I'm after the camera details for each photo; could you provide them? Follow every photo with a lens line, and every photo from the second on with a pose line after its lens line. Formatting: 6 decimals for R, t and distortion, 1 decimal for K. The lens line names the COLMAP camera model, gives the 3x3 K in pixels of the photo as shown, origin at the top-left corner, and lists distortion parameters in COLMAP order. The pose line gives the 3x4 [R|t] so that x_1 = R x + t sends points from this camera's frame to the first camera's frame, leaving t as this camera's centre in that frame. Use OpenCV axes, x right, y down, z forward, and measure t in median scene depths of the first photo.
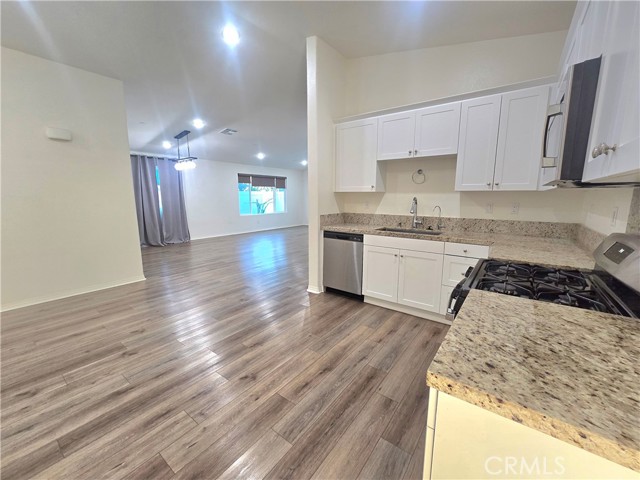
lens RADIAL K [[262.1, 0, 322.7], [0, 262.1, 238.4], [0, 0, 1]] dist [0.000224, 0.000047]
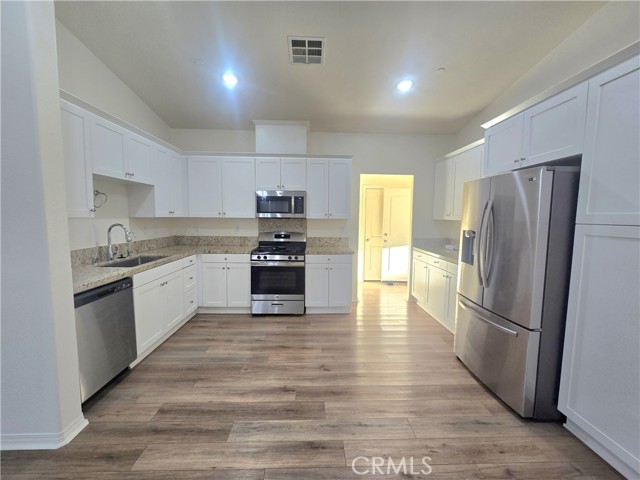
lens RADIAL K [[262.3, 0, 319.6], [0, 262.3, 237.2], [0, 0, 1]] dist [-0.002091, -0.000388]
pose [[-0.622197, -0.069960, 0.779728, -0.770112], [0.115782, 0.976823, 0.180034, -0.200299], [-0.774251, 0.202295, -0.599676, 1.051797]]
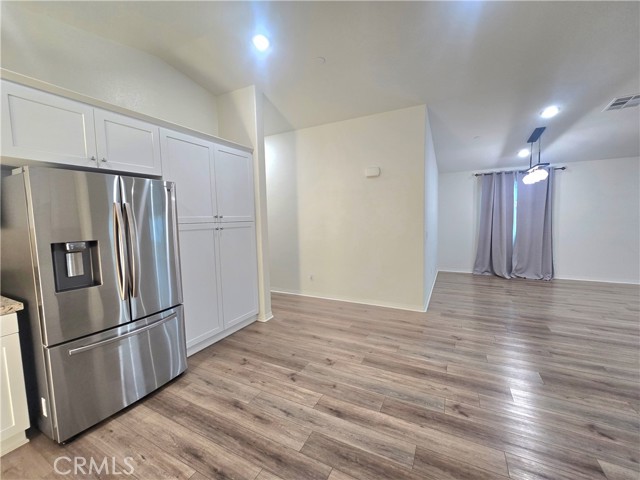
lens RADIAL K [[262.3, 0, 319.6], [0, 262.3, 237.2], [0, 0, 1]] dist [-0.002091, -0.000388]
pose [[0.163135, 0.071403, -0.984017, 0.198137], [-0.136571, 0.989410, 0.049153, -0.132048], [0.977106, 0.126370, 0.171159, 0.626927]]
